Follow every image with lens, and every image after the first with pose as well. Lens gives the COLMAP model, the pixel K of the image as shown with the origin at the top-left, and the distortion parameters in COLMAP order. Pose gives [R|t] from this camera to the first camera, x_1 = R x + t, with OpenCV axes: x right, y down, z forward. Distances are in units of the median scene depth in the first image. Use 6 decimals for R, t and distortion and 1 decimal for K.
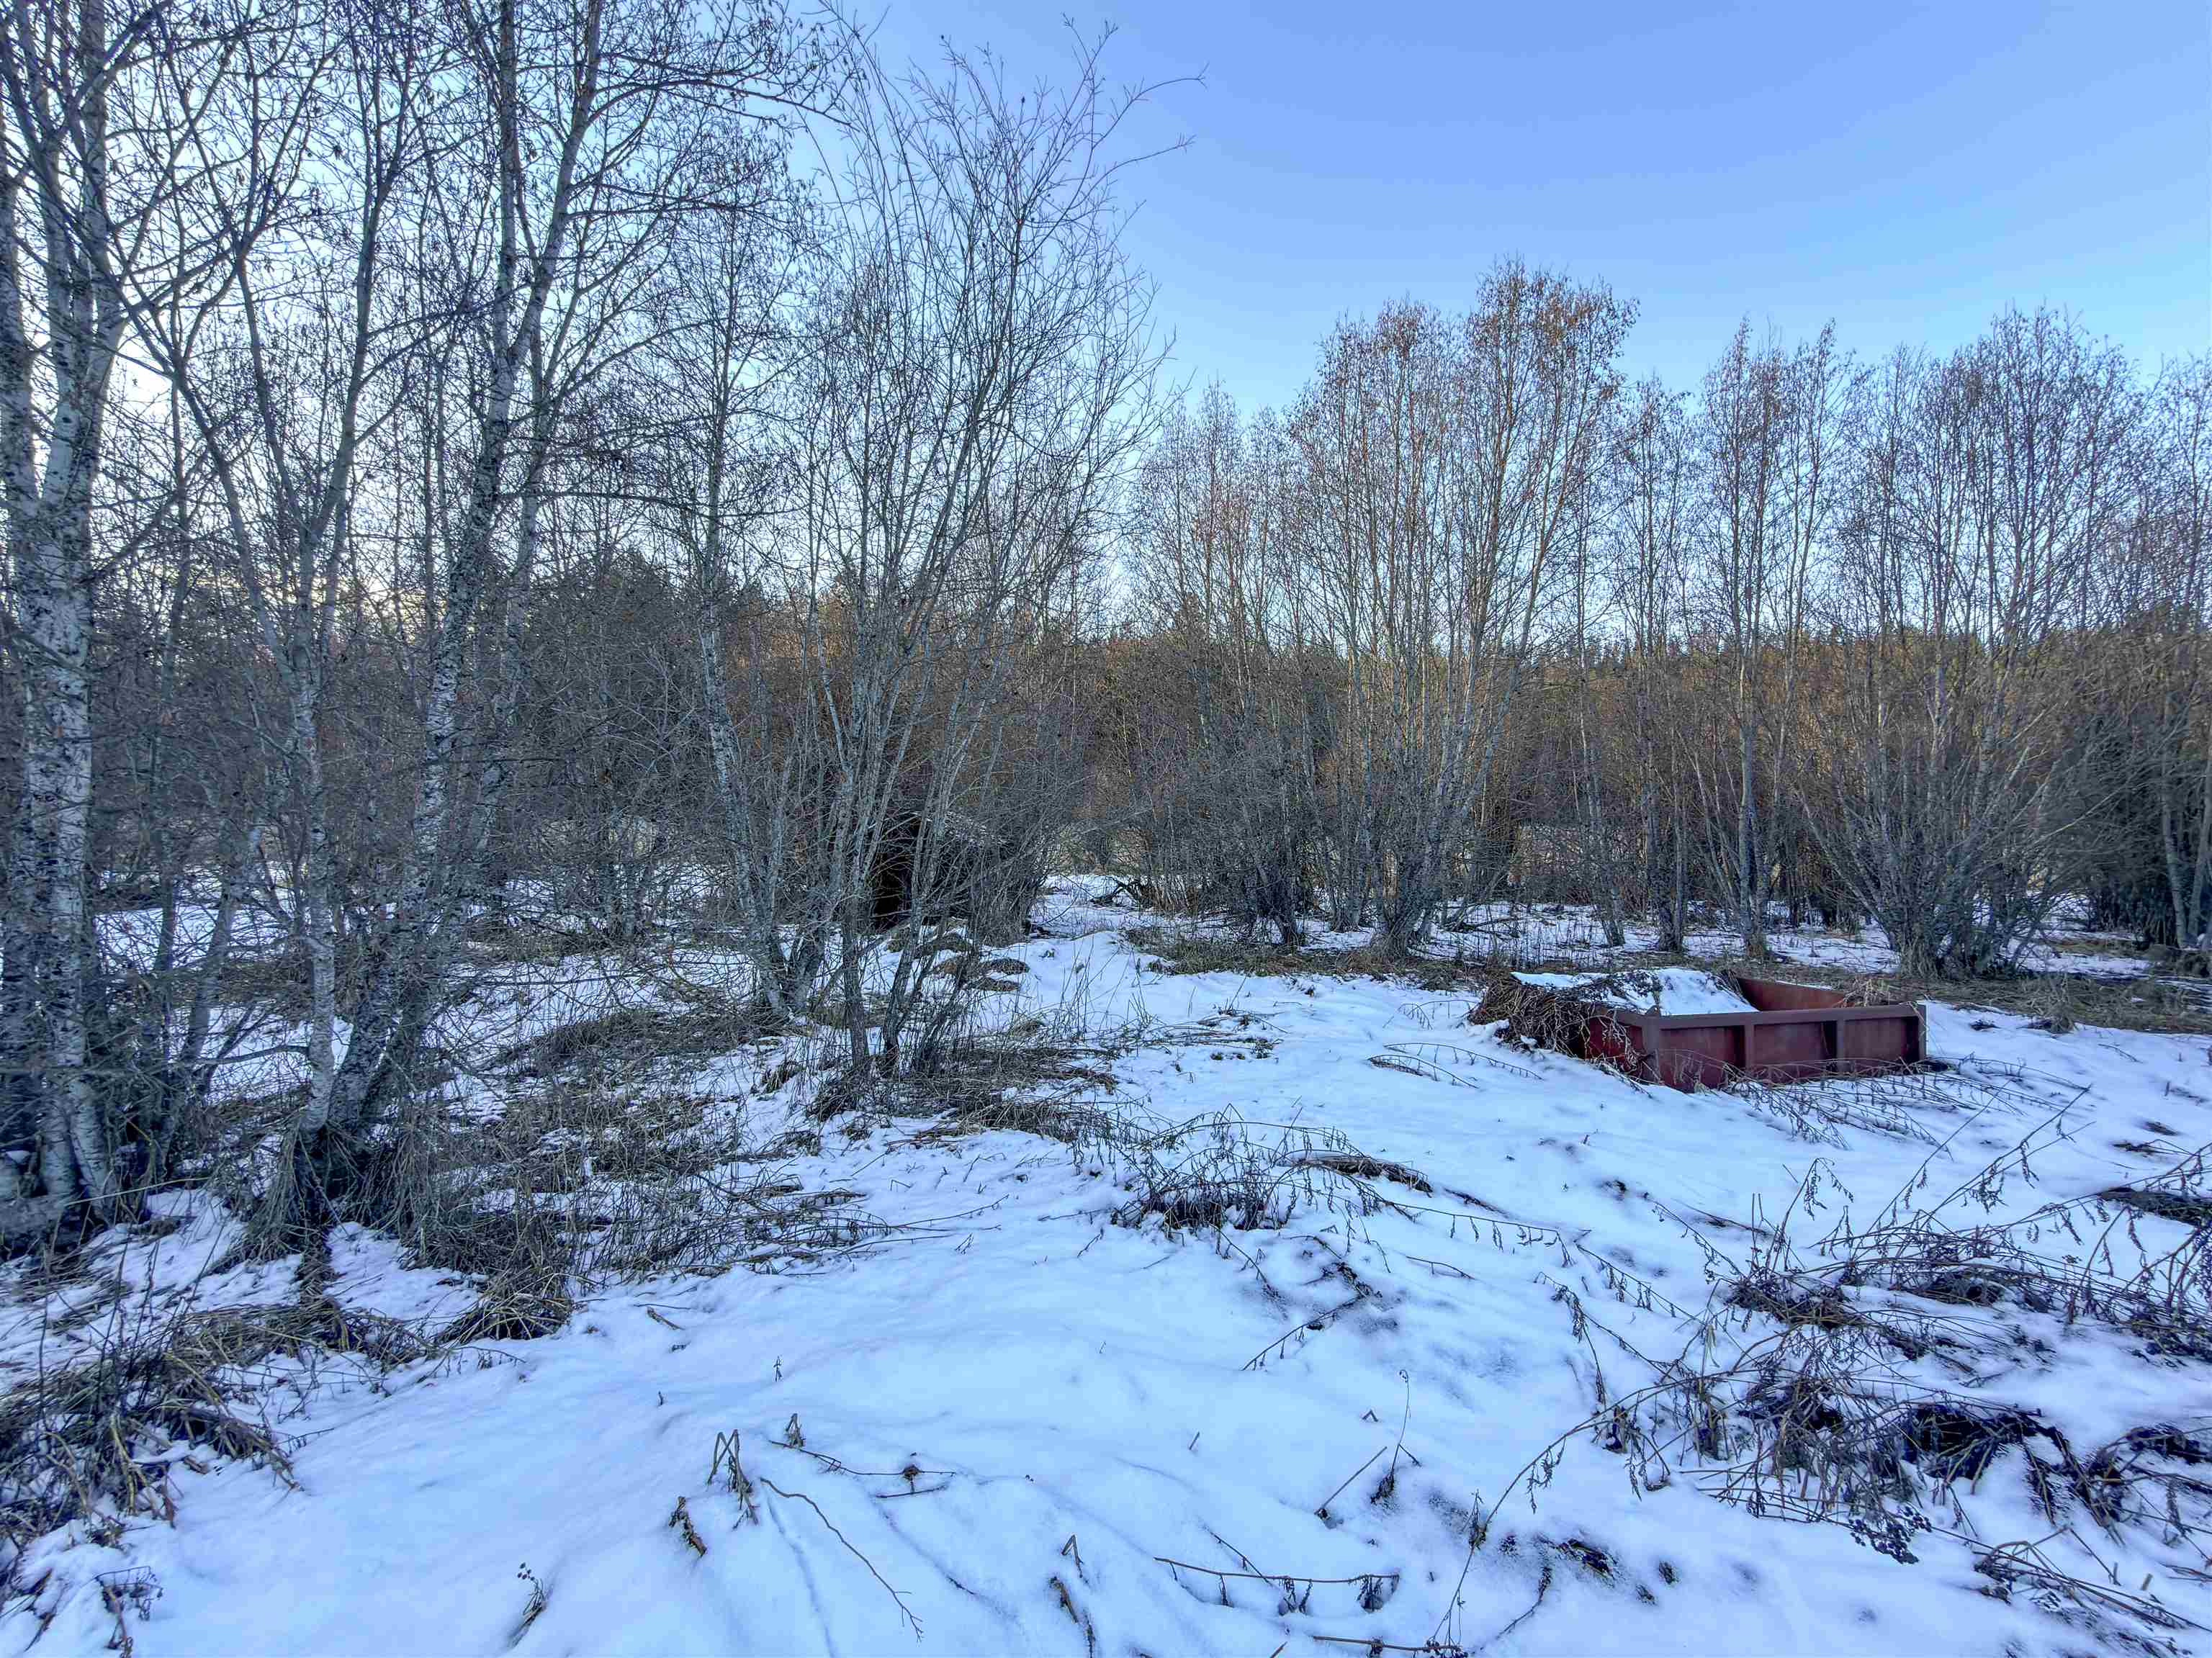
lens RADIAL K [[899.8, 0, 1115.0], [0, 899.8, 827.5], [0, 0, 1]] dist [0.004441, 0.000447]
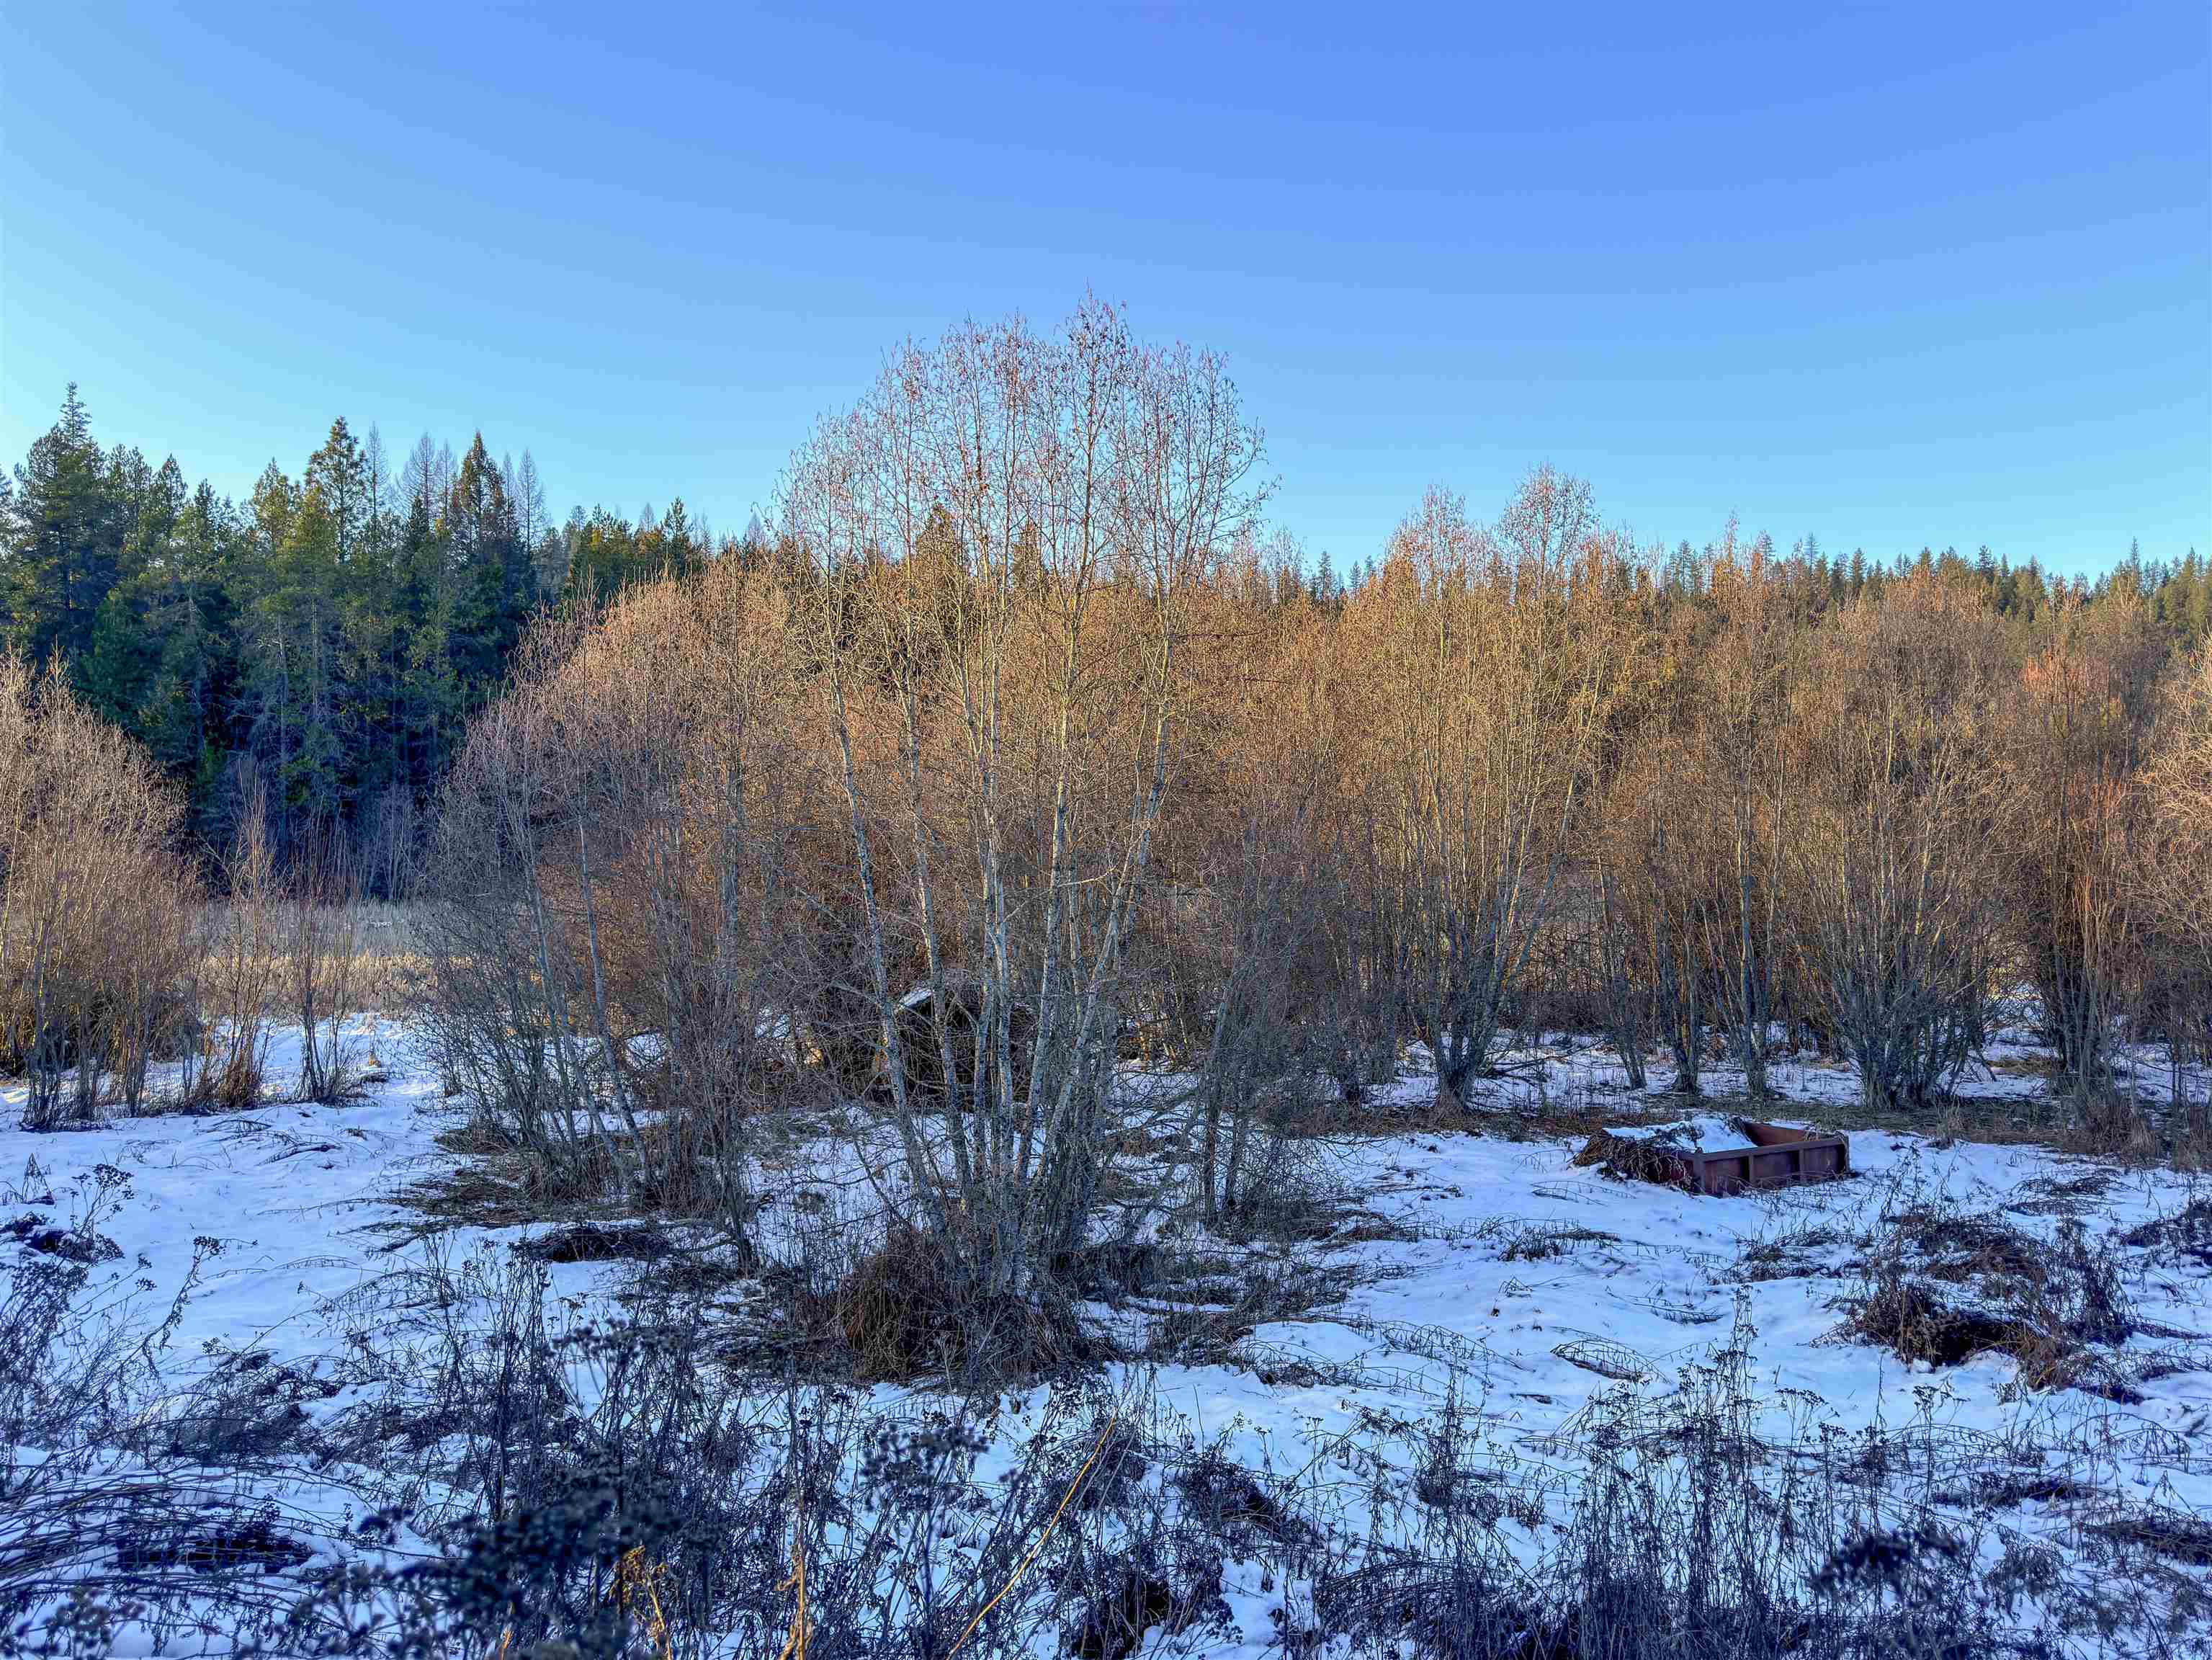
lens RADIAL K [[1530.0, 0, 1105.4], [0, 1530.0, 837.3], [0, 0, 1]] dist [-0.000393, -0.002544]
pose [[0.977292, -0.011045, 0.211608, -0.873758], [0.015778, 0.999661, -0.020688, -0.273179], [-0.211308, 0.023557, 0.977136, -1.262422]]
